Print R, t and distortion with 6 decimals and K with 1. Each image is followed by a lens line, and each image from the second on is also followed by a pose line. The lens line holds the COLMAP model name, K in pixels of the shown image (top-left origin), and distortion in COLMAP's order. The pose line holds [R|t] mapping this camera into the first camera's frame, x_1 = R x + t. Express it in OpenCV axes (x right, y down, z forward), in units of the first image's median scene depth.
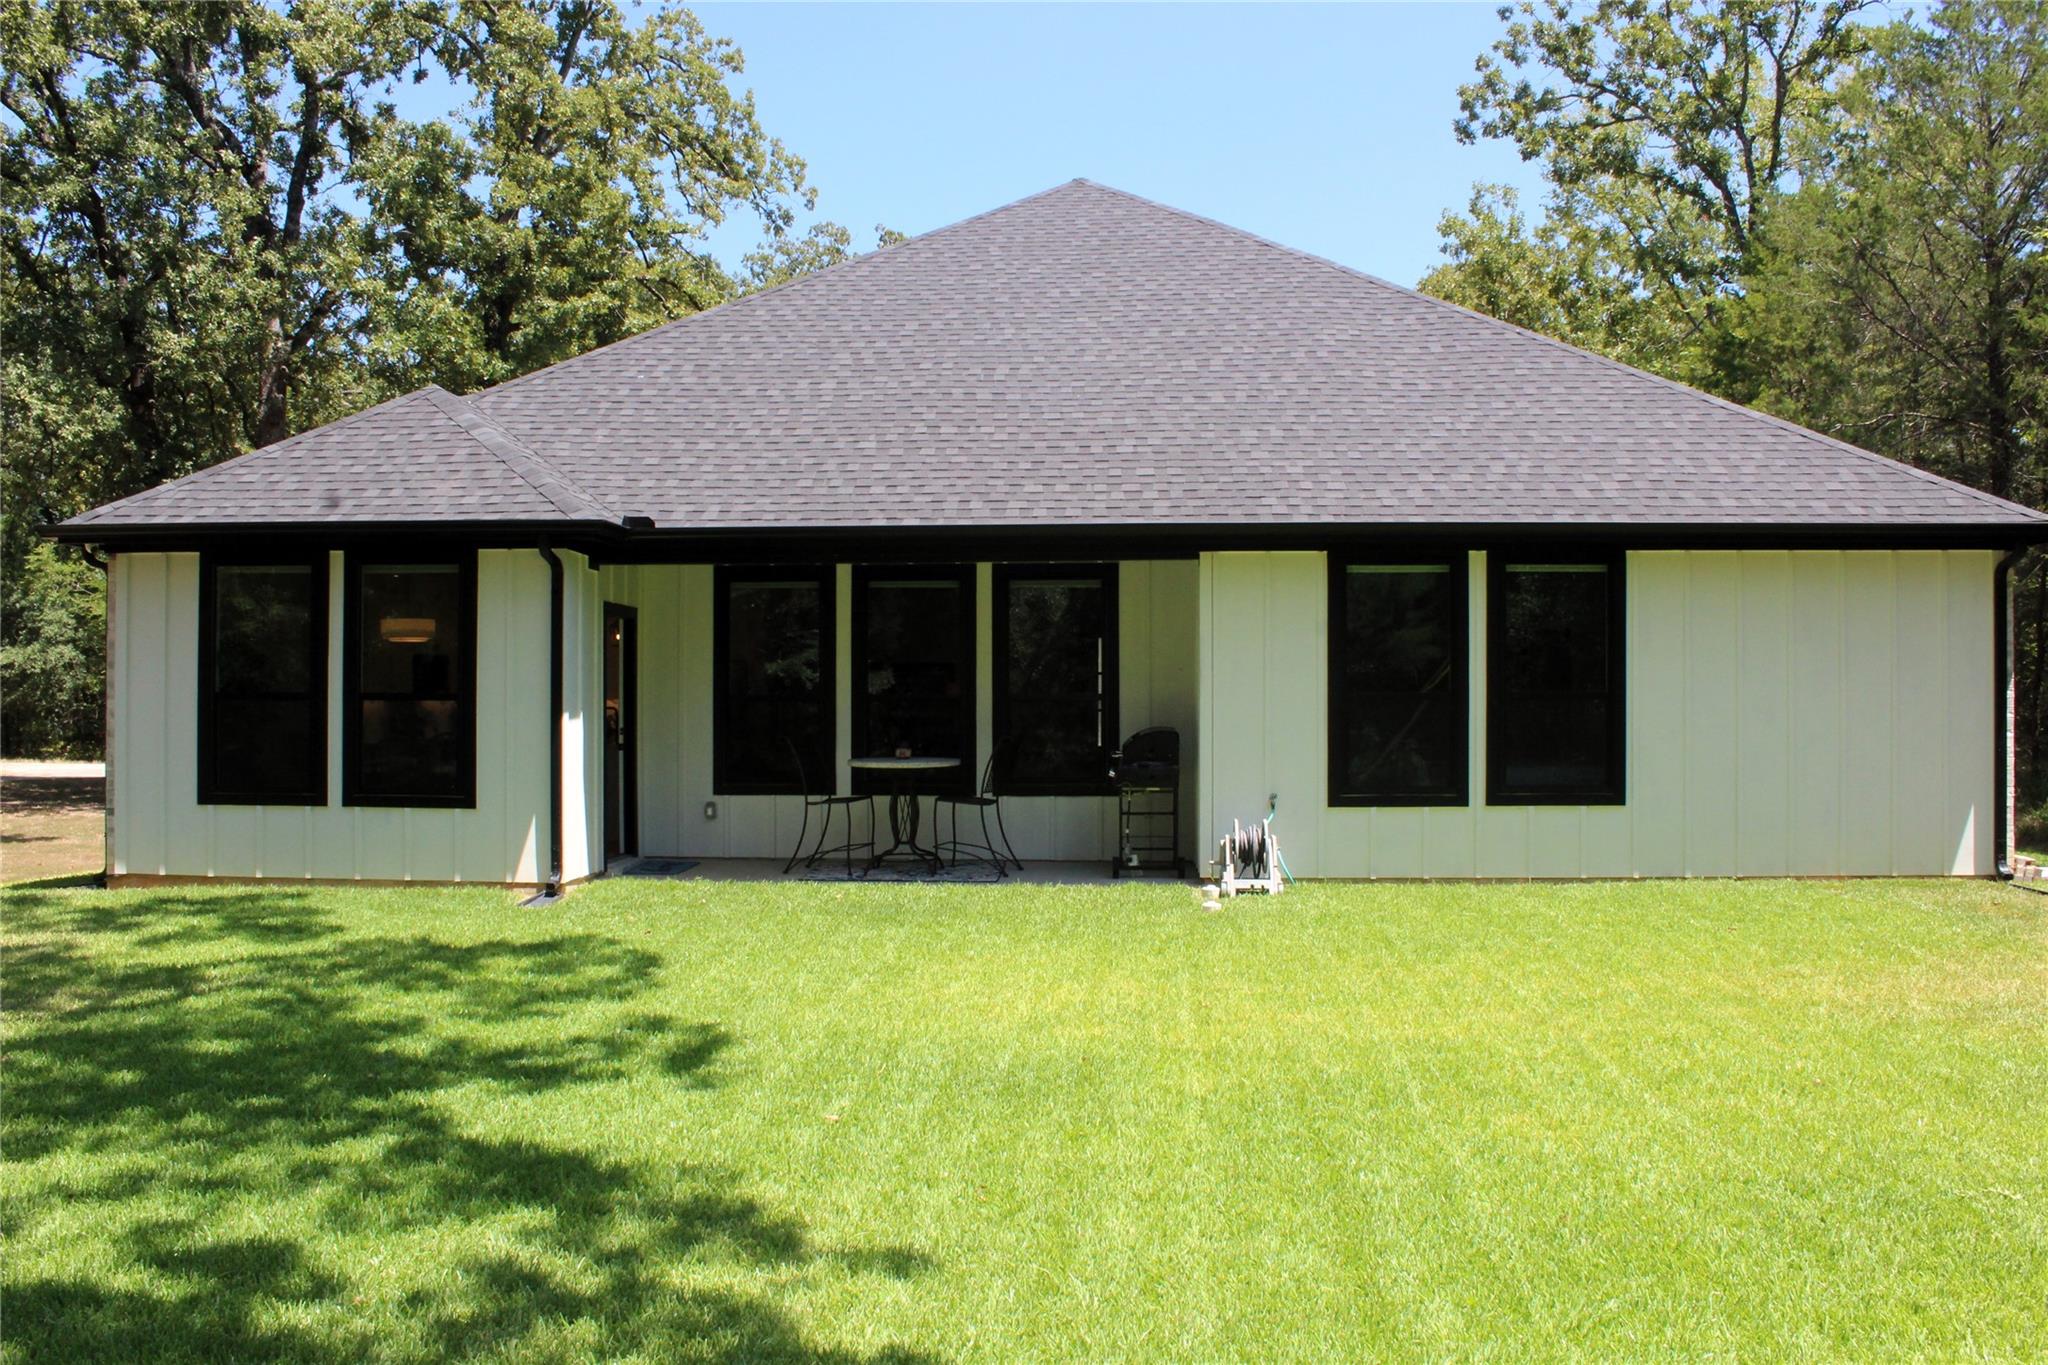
lens RADIAL K [[1733.5, 0, 1024.0], [0, 1733.5, 682.5], [0, 0, 1]] dist [-0.114816, 0.008319]
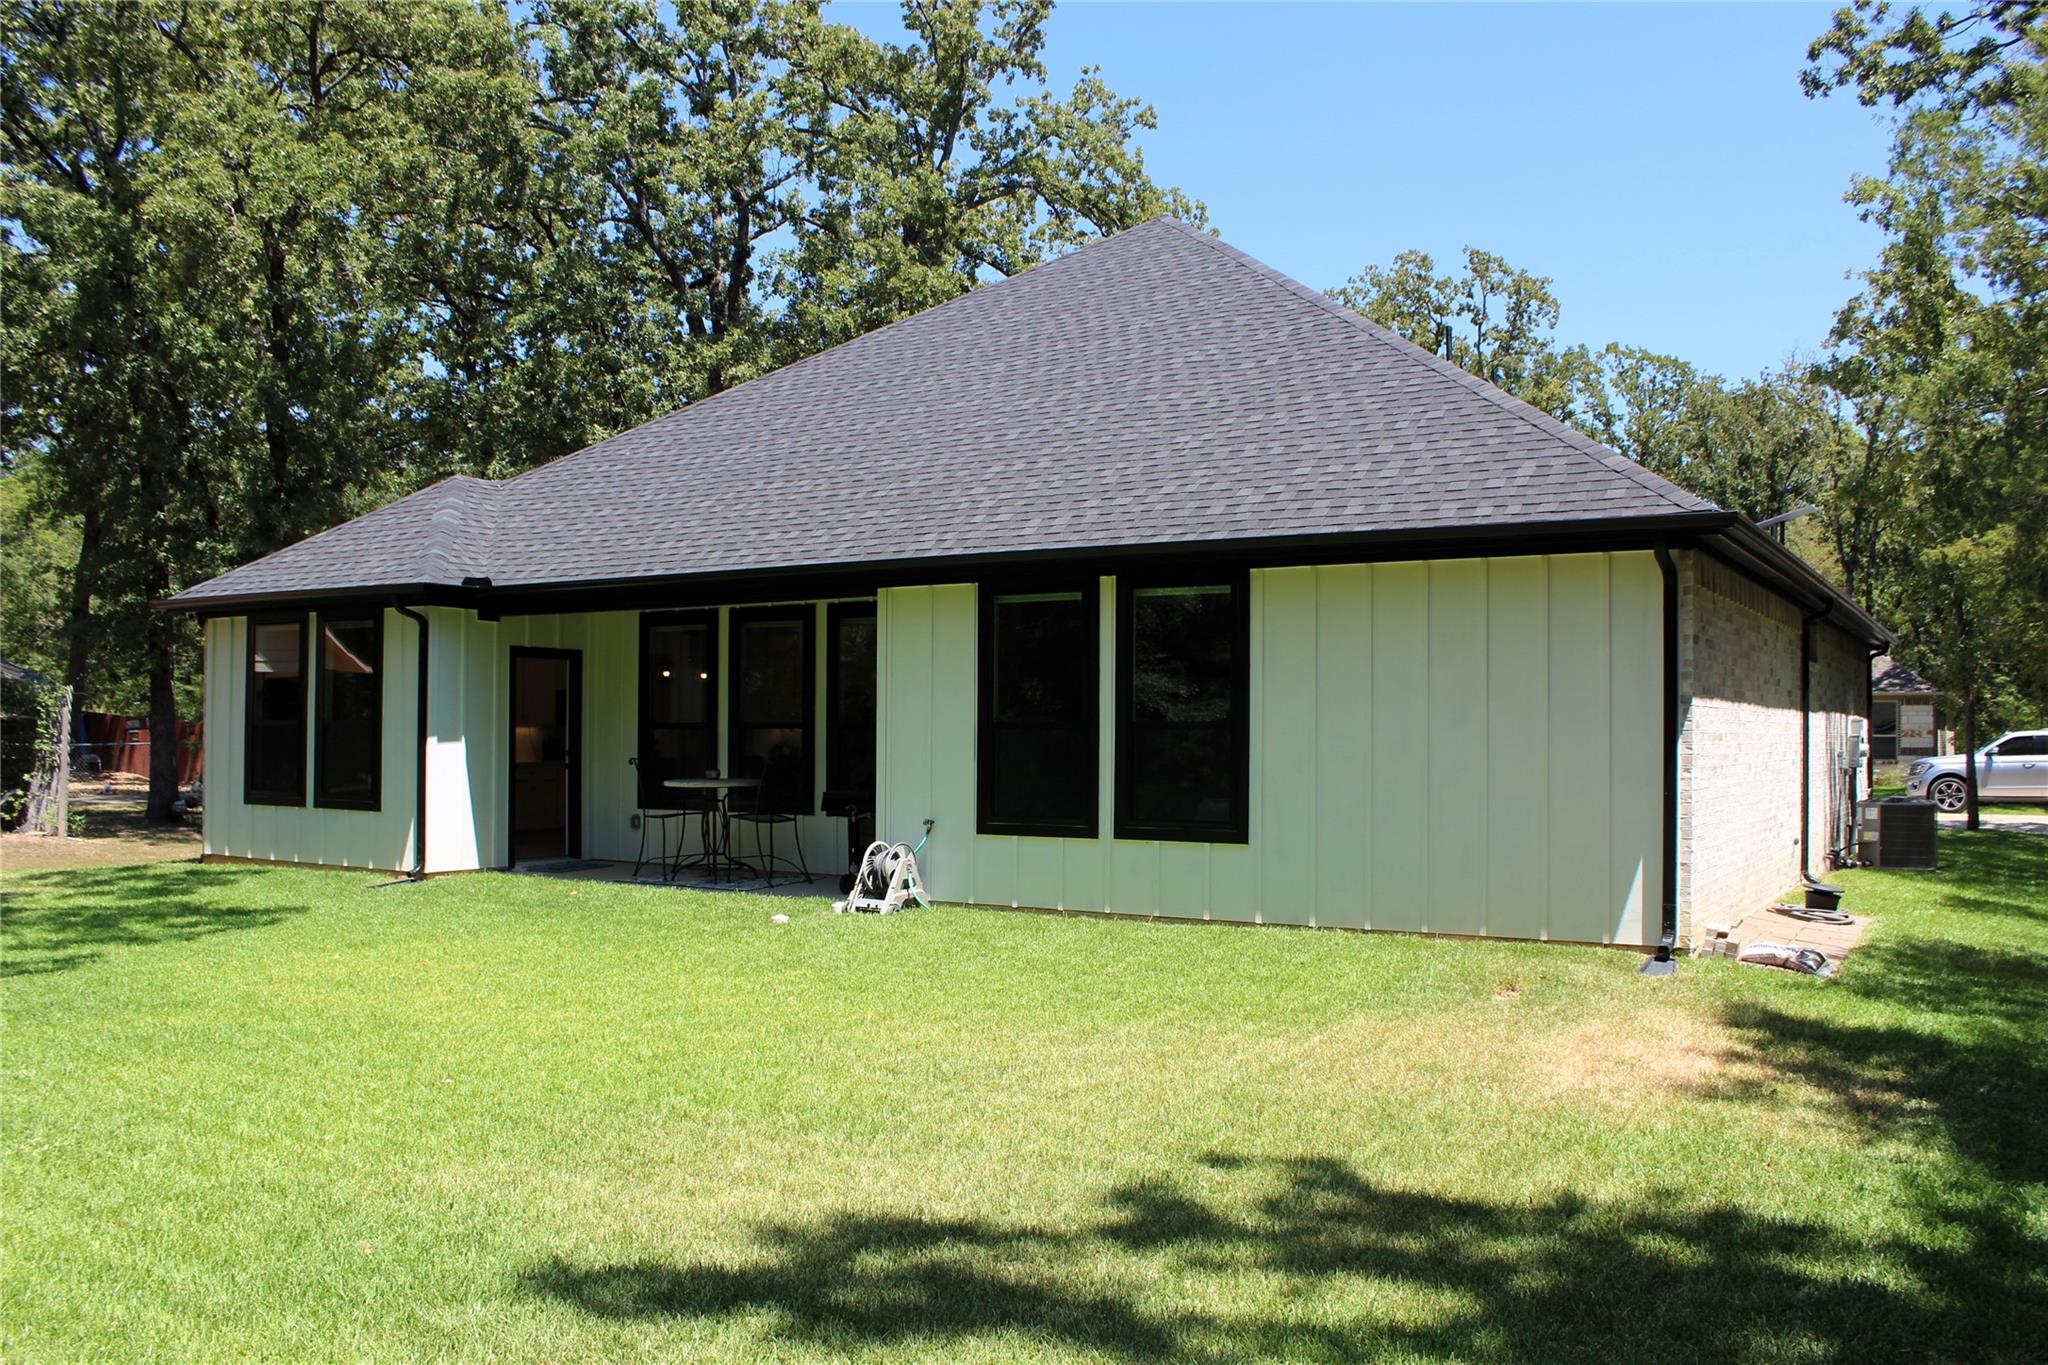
lens RADIAL K [[1733.5, 0, 1024.0], [0, 1733.5, 682.5], [0, 0, 1]] dist [-0.114816, 0.008319]
pose [[0.877621, -0.009476, -0.479261, 0.691652], [0.001213, 0.999845, -0.017548, 0.000779], [0.479353, 0.014819, 0.877497, 0.117502]]
